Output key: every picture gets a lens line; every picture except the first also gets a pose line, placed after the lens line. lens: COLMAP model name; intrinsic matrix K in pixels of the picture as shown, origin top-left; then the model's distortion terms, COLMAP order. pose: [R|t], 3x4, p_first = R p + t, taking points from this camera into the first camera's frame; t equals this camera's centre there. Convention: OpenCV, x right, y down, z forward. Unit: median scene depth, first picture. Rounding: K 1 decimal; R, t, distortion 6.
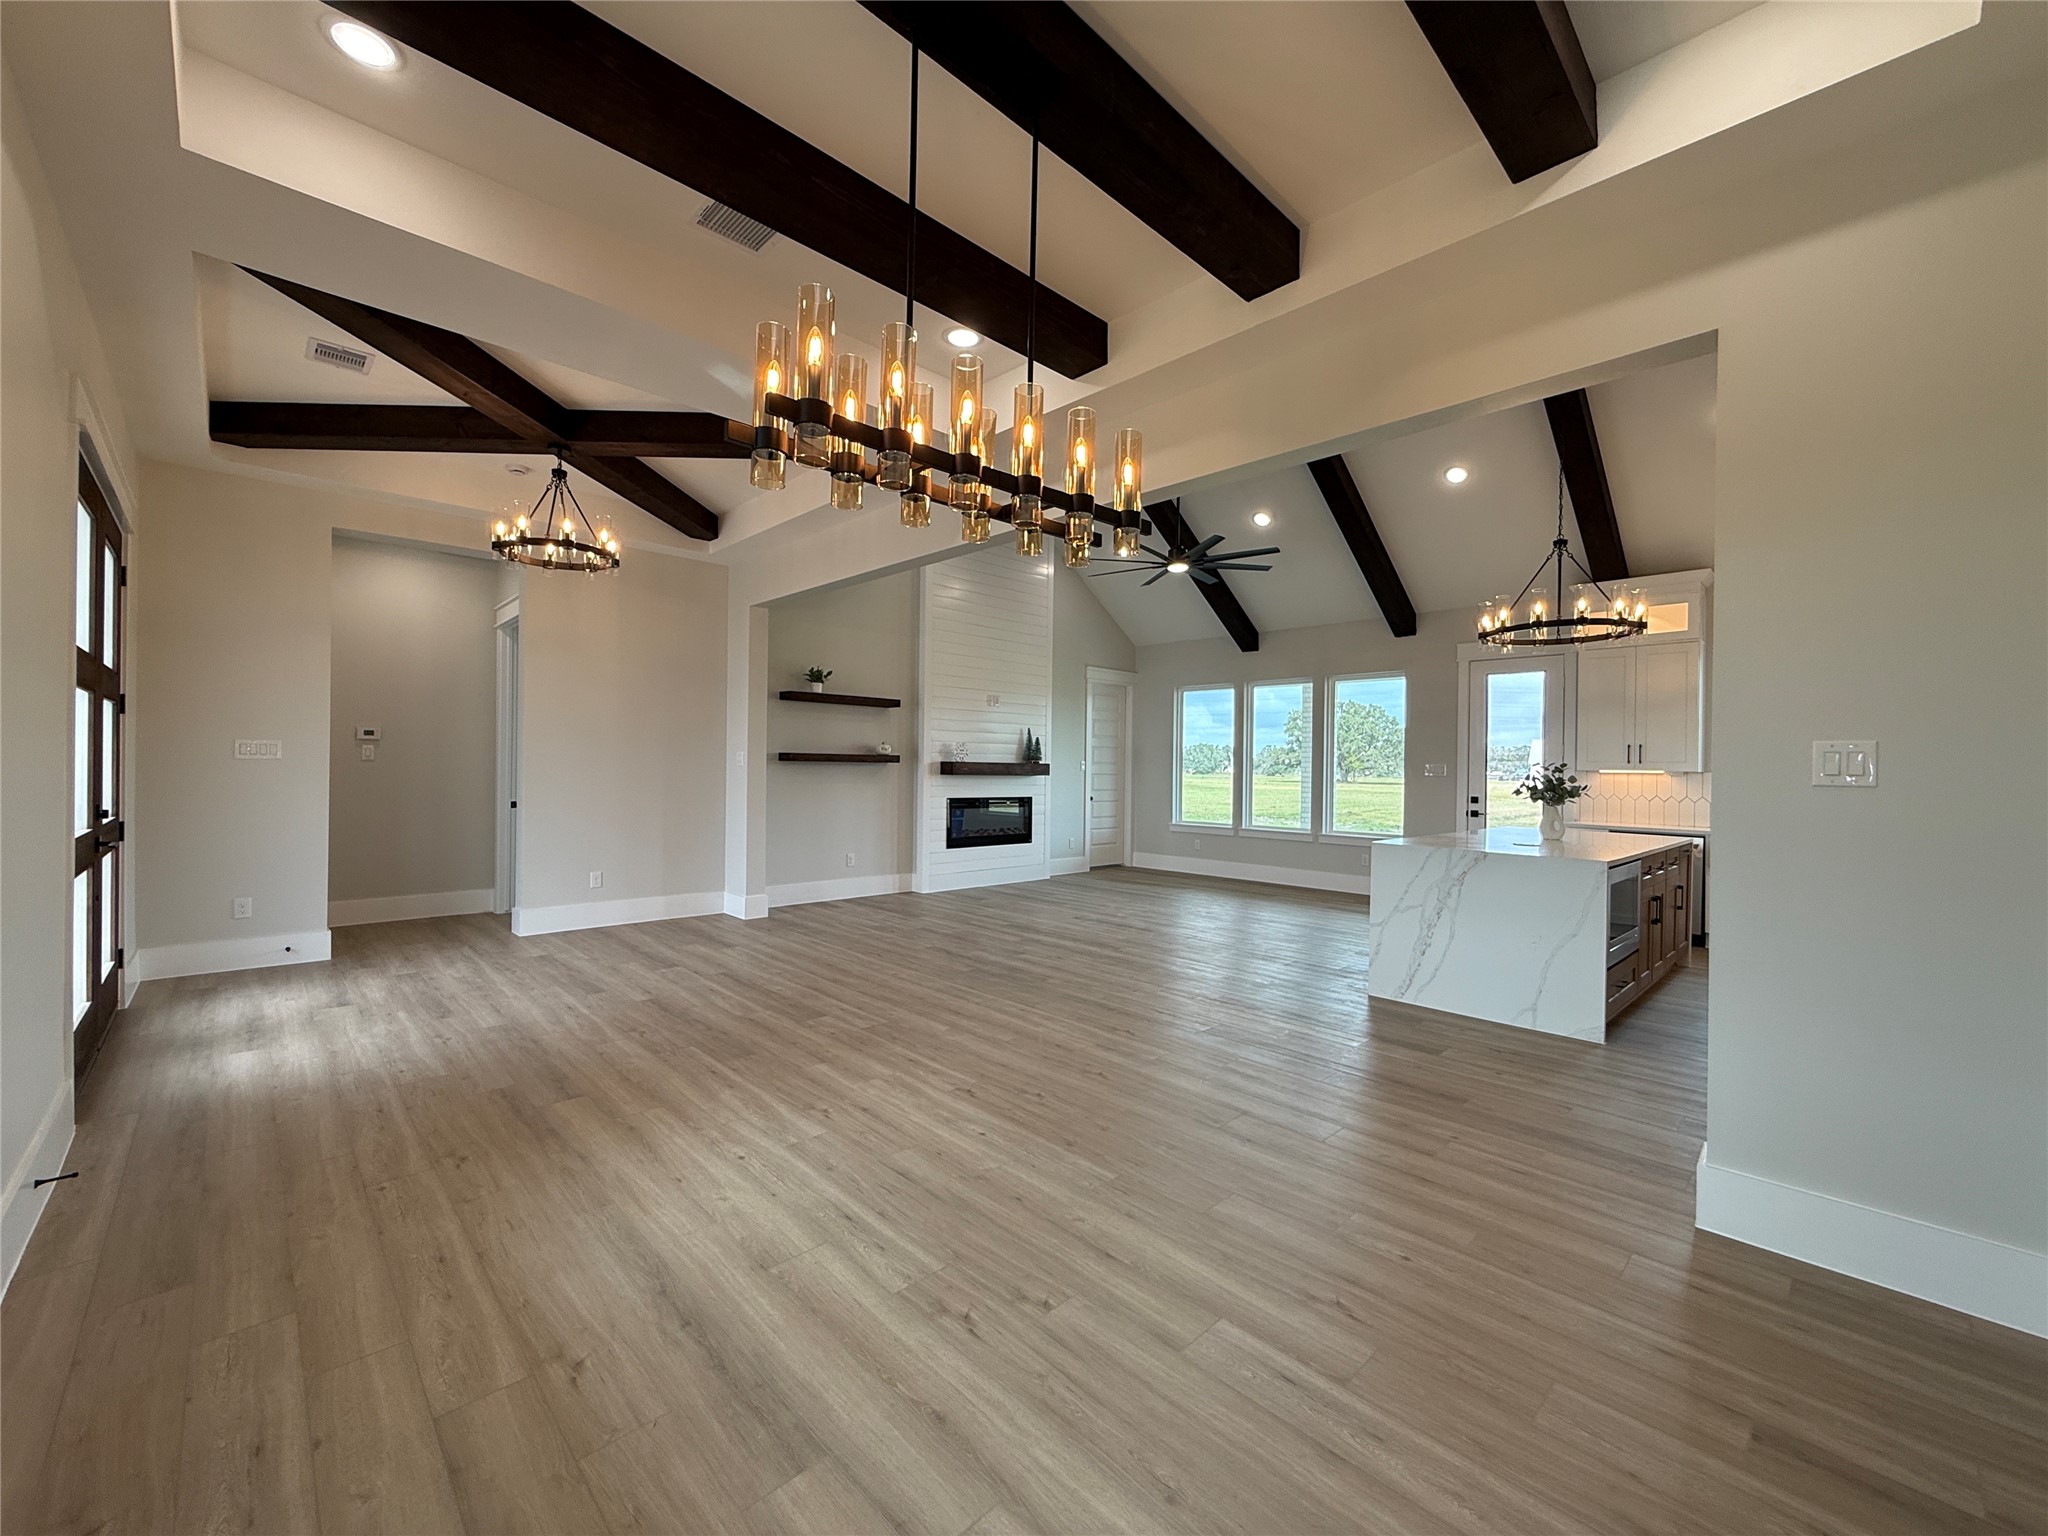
lens RADIAL K [[818.0, 0, 1021.8], [0, 818.0, 768.2], [0, 0, 1]] dist [-0.000821, -0.000156]
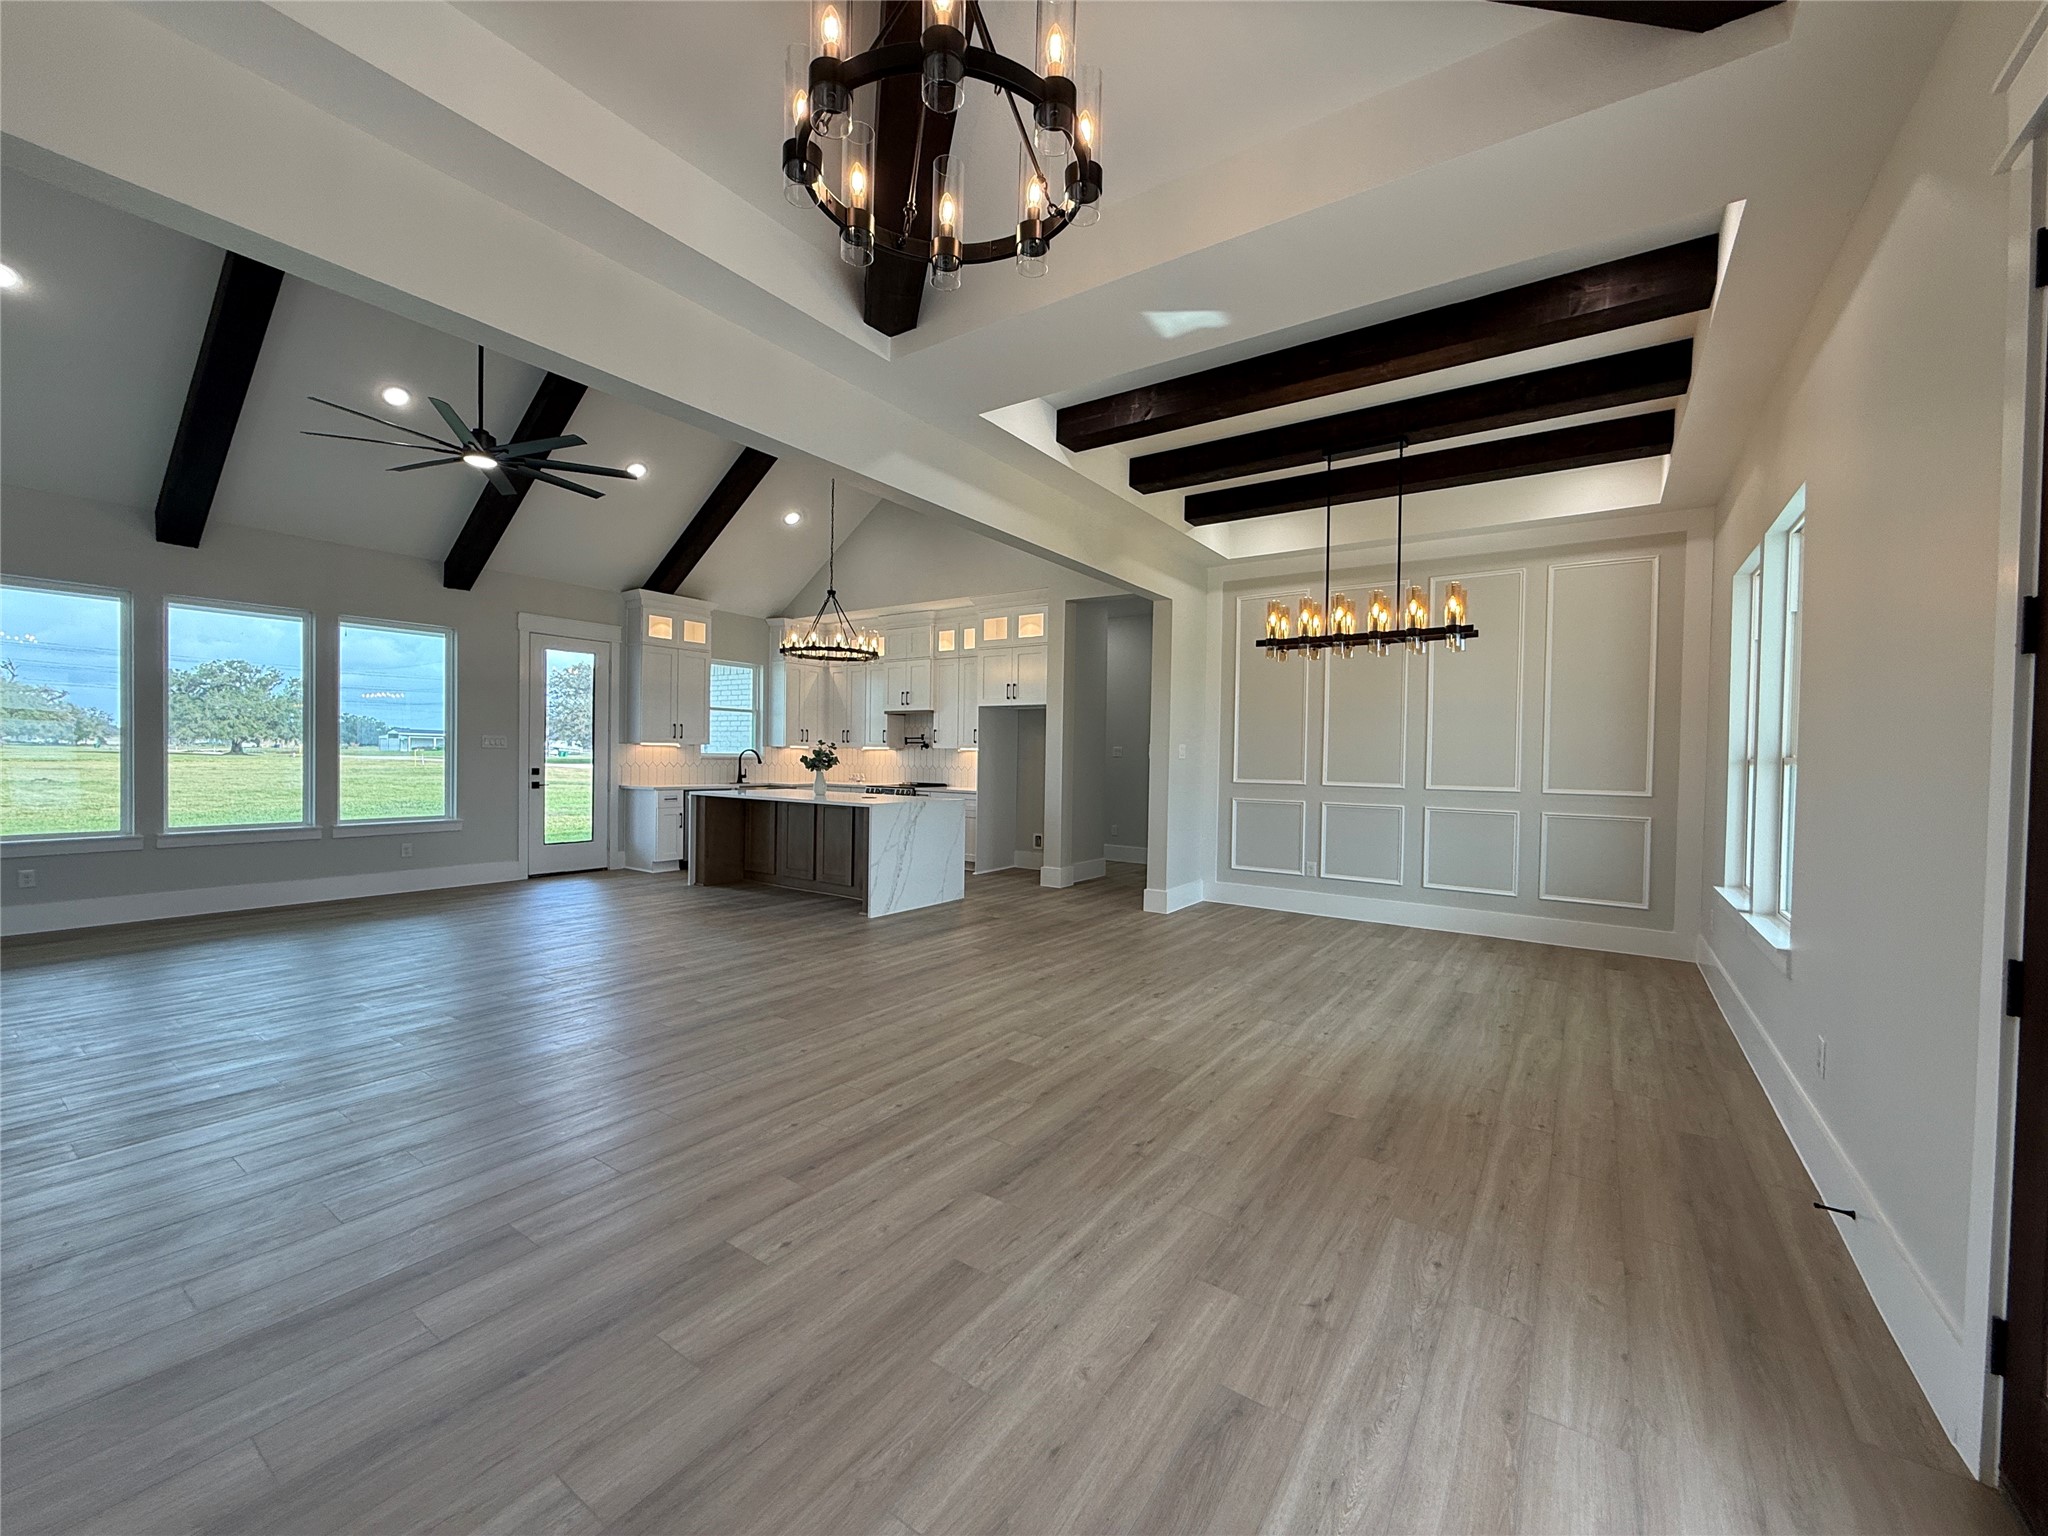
lens RADIAL K [[818.0, 0, 1021.1], [0, 818.0, 762.0], [0, 0, 1]] dist [-0.000821, -0.000156]
pose [[-0.195228, -0.027094, 0.980384, -0.808995], [-0.019202, 0.999532, 0.023799, -0.011956], [-0.980570, -0.014179, -0.195657, 0.898157]]
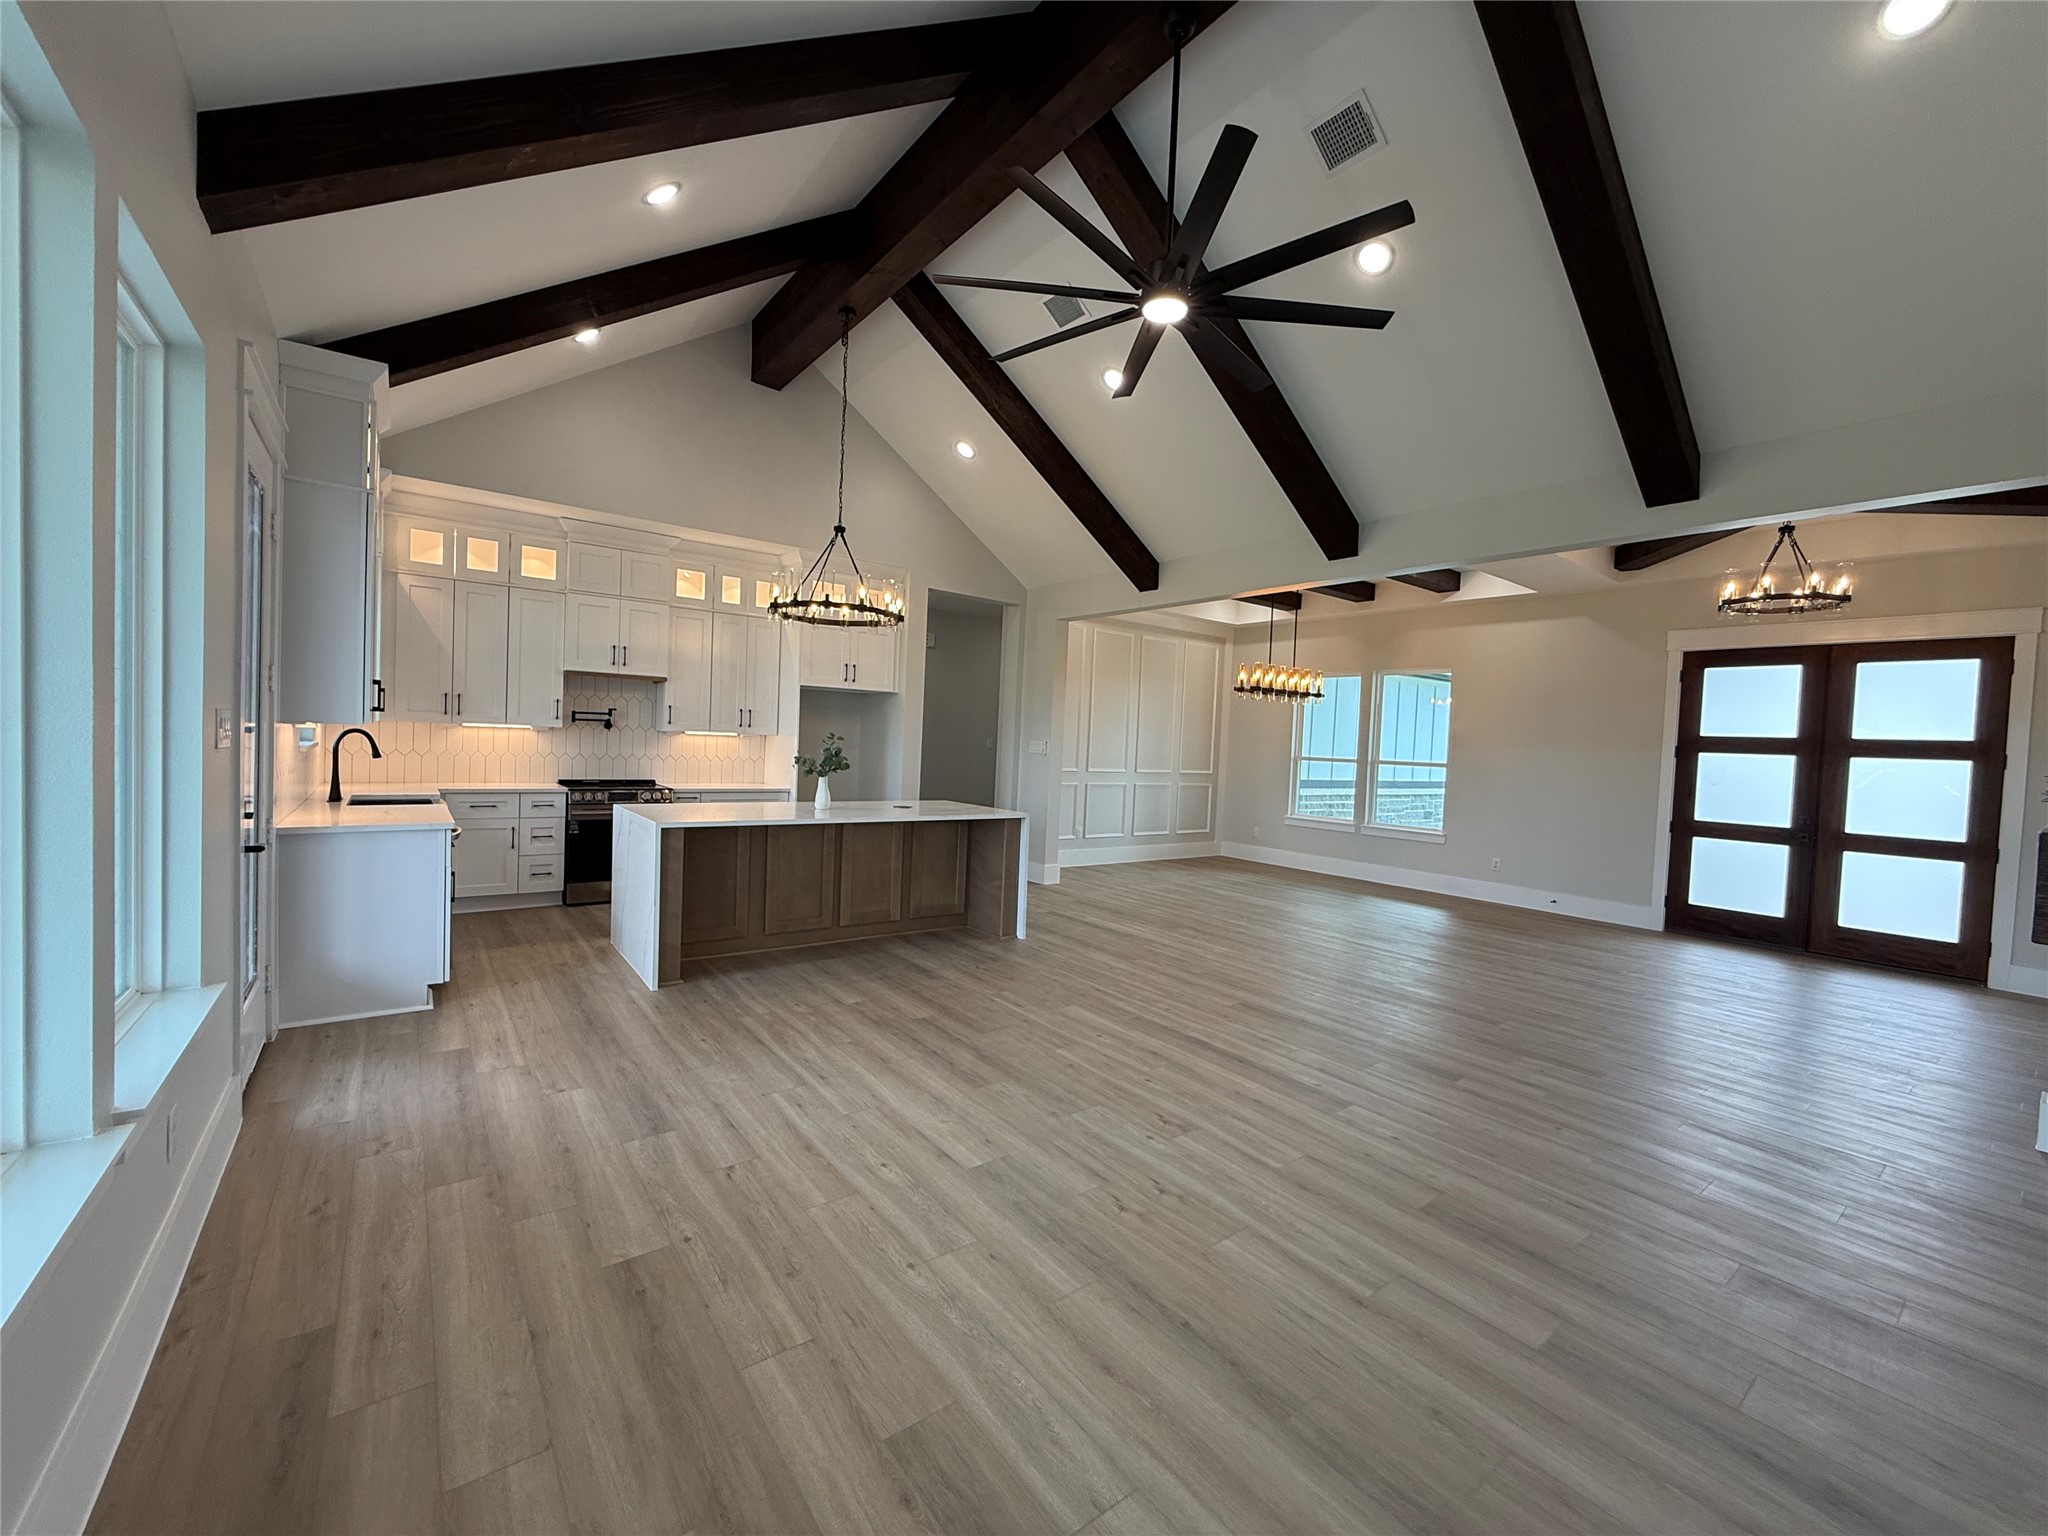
lens RADIAL K [[818.0, 0, 1021.8], [0, 818.0, 768.6], [0, 0, 1]] dist [-0.000821, -0.000156]
pose [[-0.991505, -0.062092, 0.114294, 0.268432], [-0.058211, 0.997619, 0.036992, -0.017321], [-0.116319, 0.030024, -0.992758, 1.927827]]
